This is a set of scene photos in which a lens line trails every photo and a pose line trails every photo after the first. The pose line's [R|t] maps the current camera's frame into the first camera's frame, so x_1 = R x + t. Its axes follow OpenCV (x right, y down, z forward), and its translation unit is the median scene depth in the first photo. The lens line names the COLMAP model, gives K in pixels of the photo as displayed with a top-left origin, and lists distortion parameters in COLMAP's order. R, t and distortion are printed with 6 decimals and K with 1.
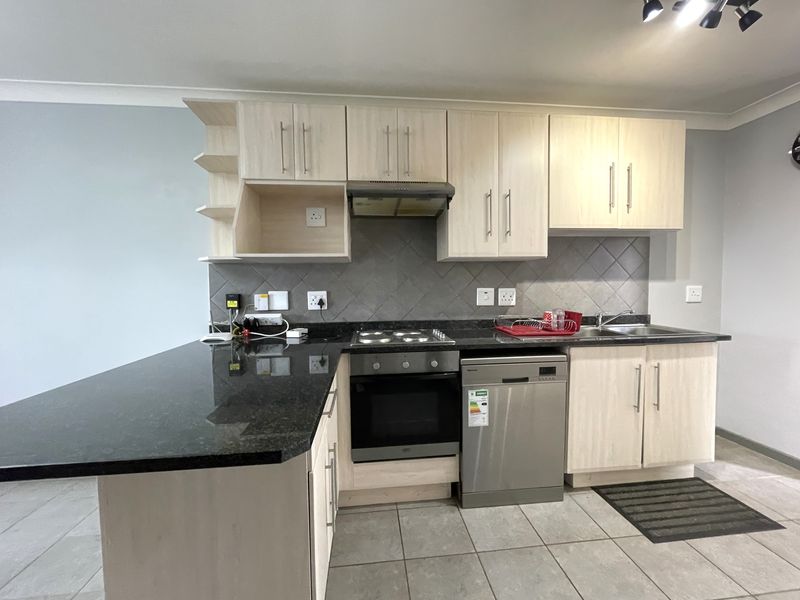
lens RADIAL K [[332.4, 0, 405.6], [0, 332.4, 300.8], [0, 0, 1]] dist [-0.003347, -0.000544]
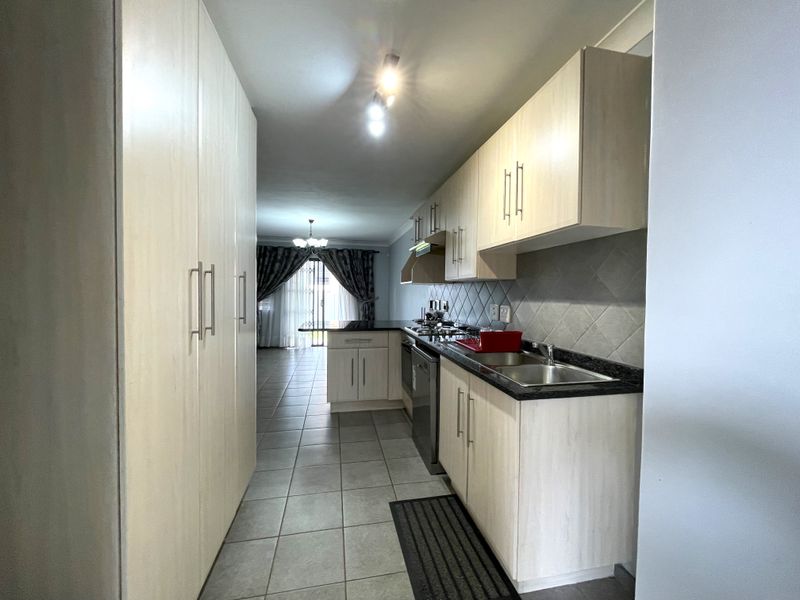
lens RADIAL K [[332.4, 0, 400.1], [0, 332.4, 301.0], [0, 0, 1]] dist [-0.003347, -0.000544]
pose [[0.075026, 0.041156, -0.996332, 1.793745], [-0.064956, 0.997228, 0.036302, -0.092857], [0.995064, 0.061995, 0.077491, 0.794679]]
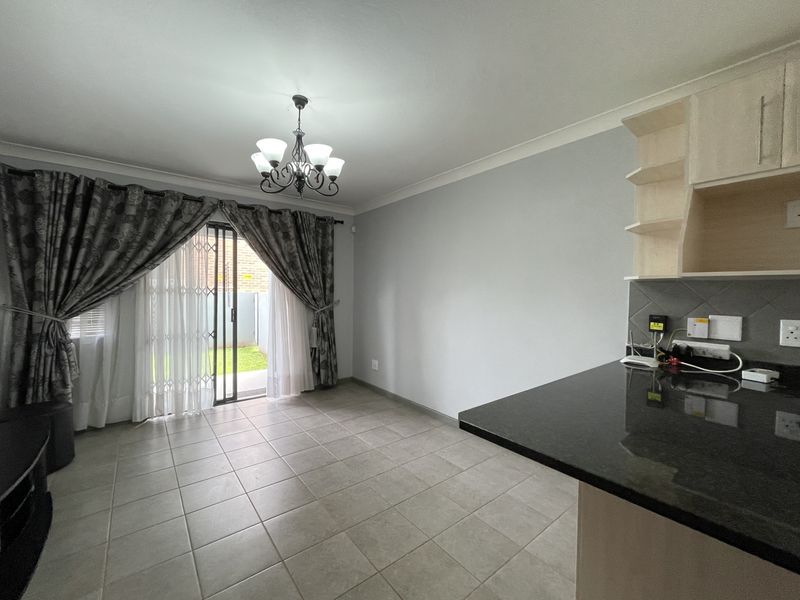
lens RADIAL K [[332.4, 0, 397.7], [0, 332.4, 302.1], [0, 0, 1]] dist [-0.003347, -0.000544]
pose [[0.522061, 0.045358, -0.851701, -0.126275], [-0.061884, 0.997967, 0.015215, -0.026488], [0.850660, 0.044763, 0.523807, -0.070594]]
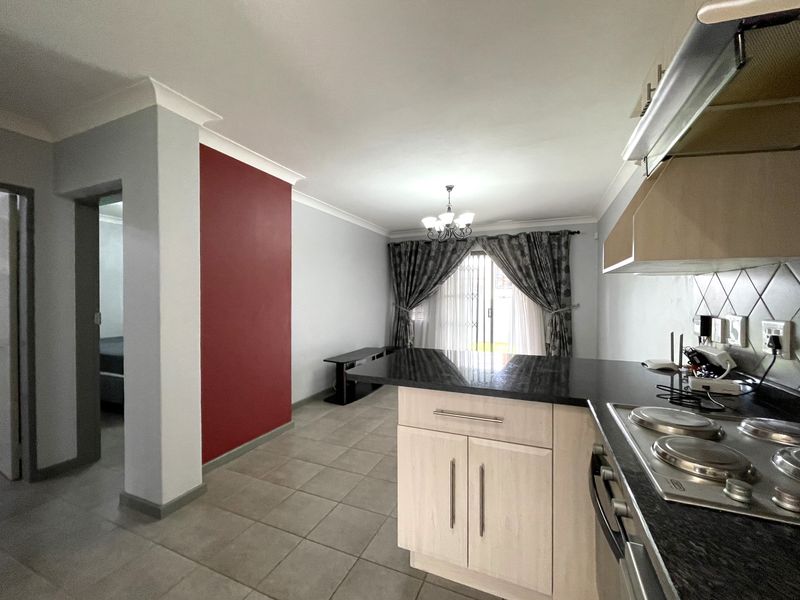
lens RADIAL K [[332.4, 0, 392.9], [0, 332.4, 299.4], [0, 0, 1]] dist [-0.003347, -0.000544]
pose [[-0.521138, 0.019059, -0.853260, 0.586410], [-0.039131, 0.998166, 0.046195, -0.076056], [0.852575, 0.057463, -0.519436, 0.953638]]
